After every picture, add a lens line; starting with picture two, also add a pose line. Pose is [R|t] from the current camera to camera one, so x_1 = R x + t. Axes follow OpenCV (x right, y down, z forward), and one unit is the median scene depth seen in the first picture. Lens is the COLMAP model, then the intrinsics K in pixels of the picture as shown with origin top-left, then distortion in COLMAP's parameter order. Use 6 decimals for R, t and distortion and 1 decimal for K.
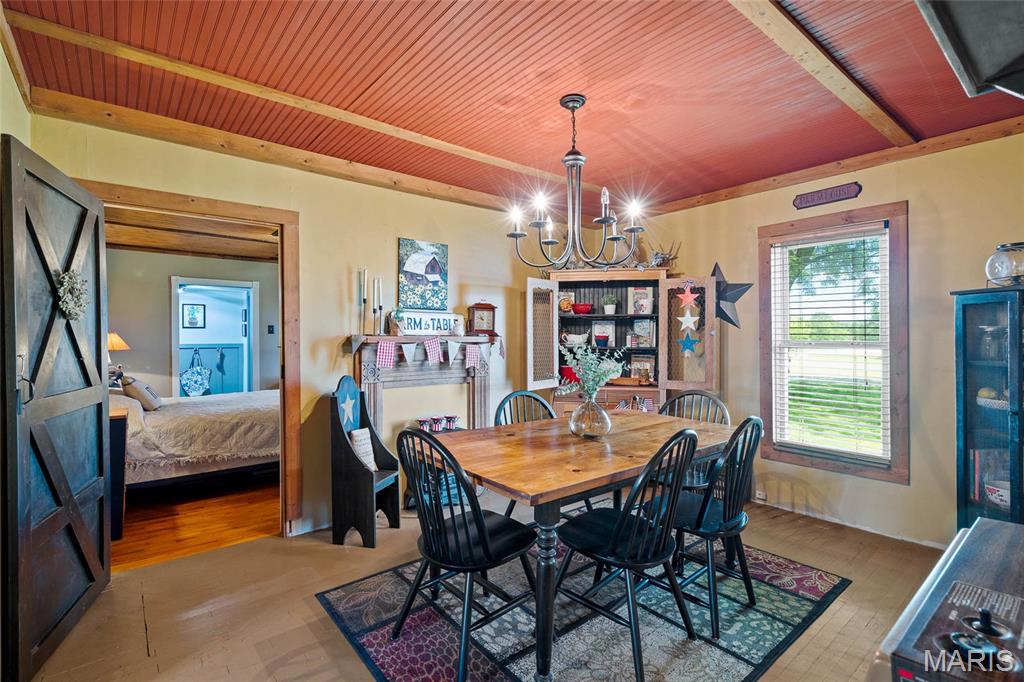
lens RADIAL K [[472.3, 0, 507.8], [0, 472.3, 339.6], [0, 0, 1]] dist [0.001513, 0.000472]
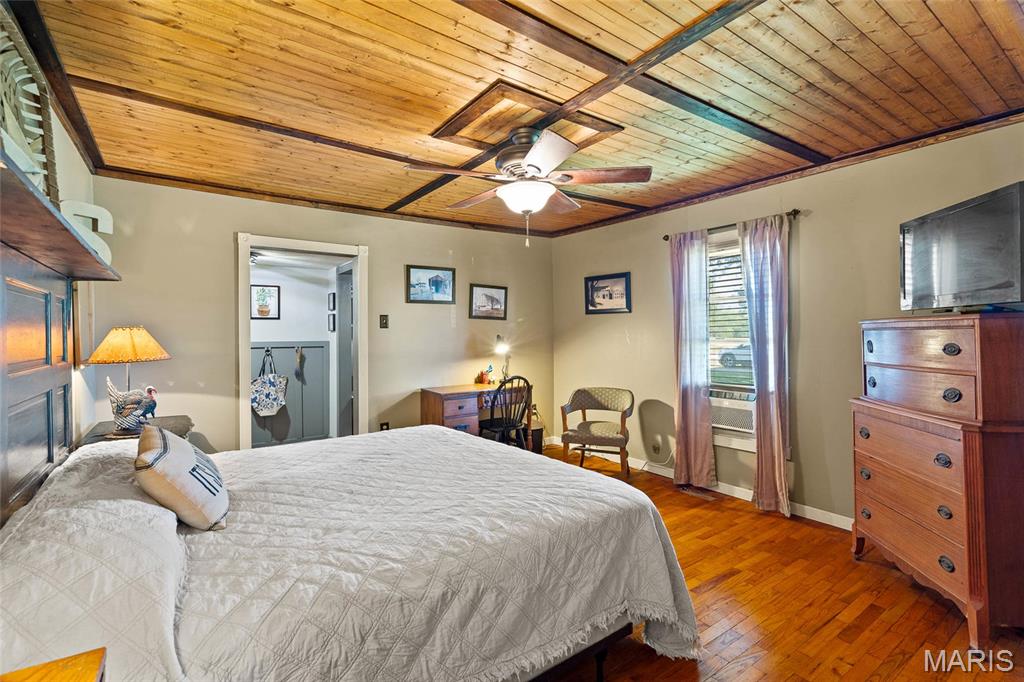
lens RADIAL K [[472.3, 0, 512.1], [0, 472.3, 334.1], [0, 0, 1]] dist [0.001513, 0.000472]
pose [[0.997124, 0.002961, -0.075730, -0.255599], [-0.002670, 0.999989, 0.003945, -0.006179], [0.075741, -0.003731, 0.997121, 0.342190]]
